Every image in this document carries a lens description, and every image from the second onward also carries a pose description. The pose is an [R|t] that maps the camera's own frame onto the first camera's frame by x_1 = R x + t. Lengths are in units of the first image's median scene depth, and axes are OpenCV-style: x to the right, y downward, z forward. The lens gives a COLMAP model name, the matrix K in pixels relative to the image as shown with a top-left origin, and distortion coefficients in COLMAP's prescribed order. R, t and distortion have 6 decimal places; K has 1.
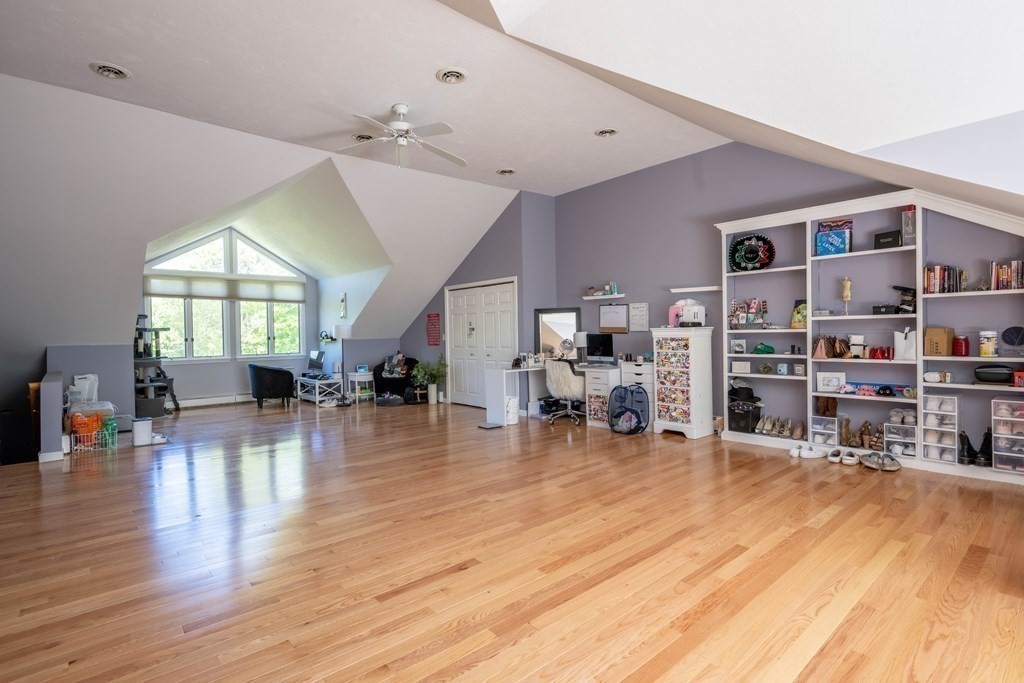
lens RADIAL K [[502.1, 0, 512.8], [0, 502.1, 337.9], [0, 0, 1]] dist [-0.001845, -0.000054]
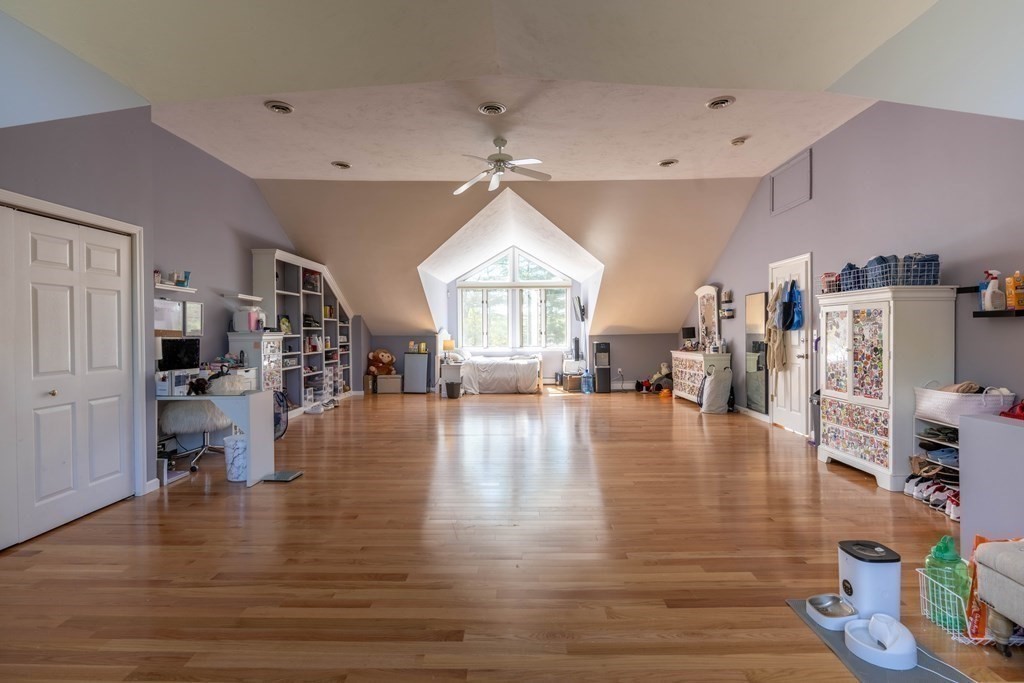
lens RADIAL K [[502.1, 0, 513.0], [0, 502.1, 337.4], [0, 0, 1]] dist [-0.001845, -0.000054]
pose [[-0.743937, 0.016383, 0.668049, -0.906749], [0.027818, 0.999592, 0.006464, -0.001400], [-0.667670, 0.023392, -0.744090, 1.640406]]
